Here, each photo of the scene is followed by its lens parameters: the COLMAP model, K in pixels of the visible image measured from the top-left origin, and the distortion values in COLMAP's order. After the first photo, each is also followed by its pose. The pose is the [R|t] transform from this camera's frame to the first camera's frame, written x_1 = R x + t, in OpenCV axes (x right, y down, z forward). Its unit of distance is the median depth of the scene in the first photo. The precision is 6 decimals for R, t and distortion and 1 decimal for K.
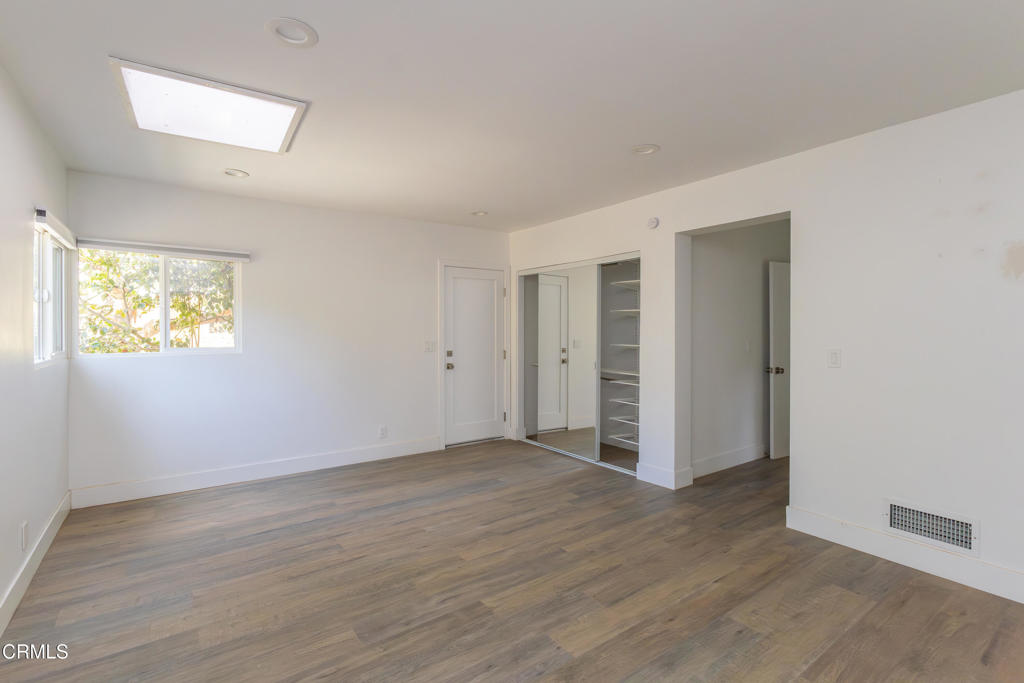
lens RADIAL K [[481.3, 0, 511.8], [0, 481.3, 329.3], [0, 0, 1]] dist [0.000634, 0.000164]
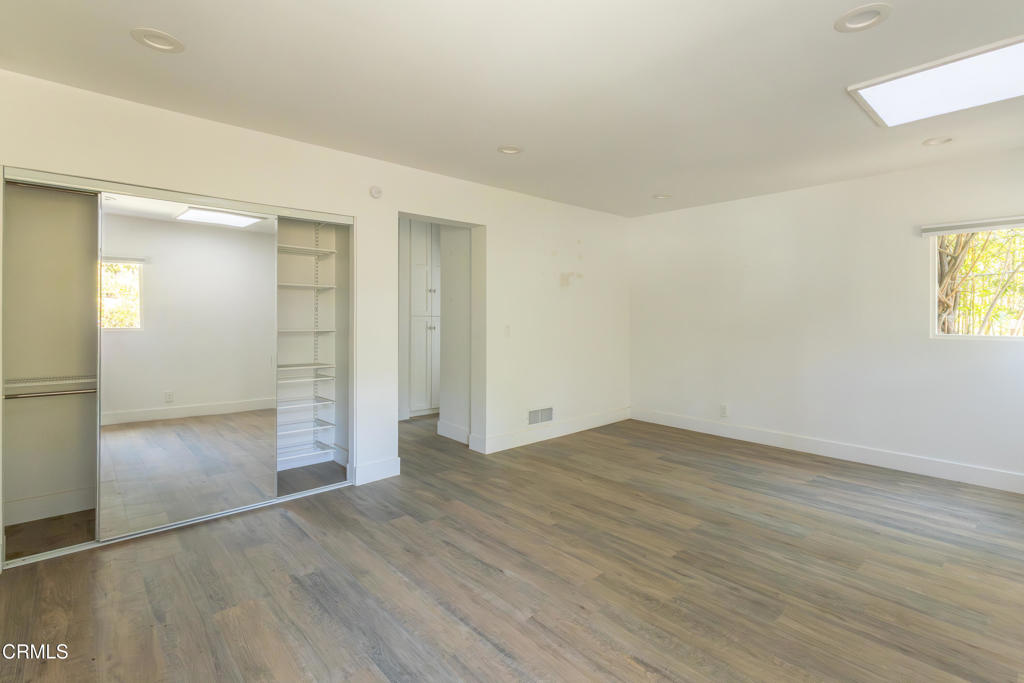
lens RADIAL K [[481.3, 0, 511.8], [0, 481.3, 329.3], [0, 0, 1]] dist [0.000634, 0.000164]
pose [[-0.118897, -0.028203, 0.992506, -1.000999], [-0.001584, 0.999601, 0.028214, 0.014422], [-0.992905, 0.001782, -0.118894, 1.360517]]
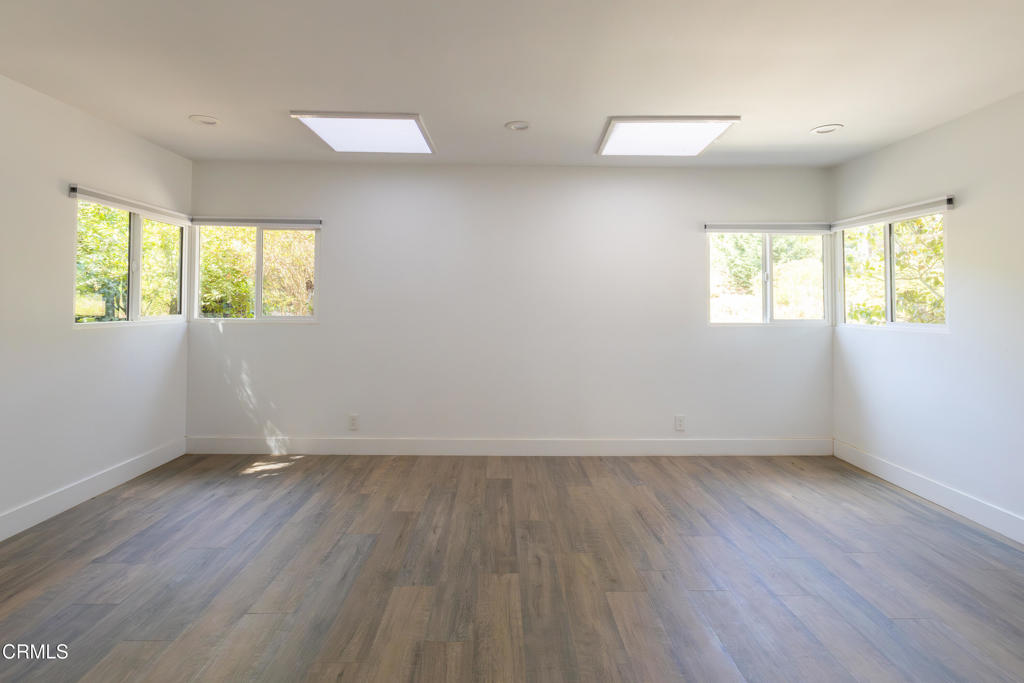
lens RADIAL K [[481.4, 0, 509.6], [0, 481.4, 293.0], [0, 0, 1]] dist [0.002731, 0.000474]
pose [[-0.566939, -0.018114, -0.823560, 0.701278], [-0.006190, 0.999824, -0.017730, 0.007102], [0.823736, -0.004954, -0.566952, 1.415807]]
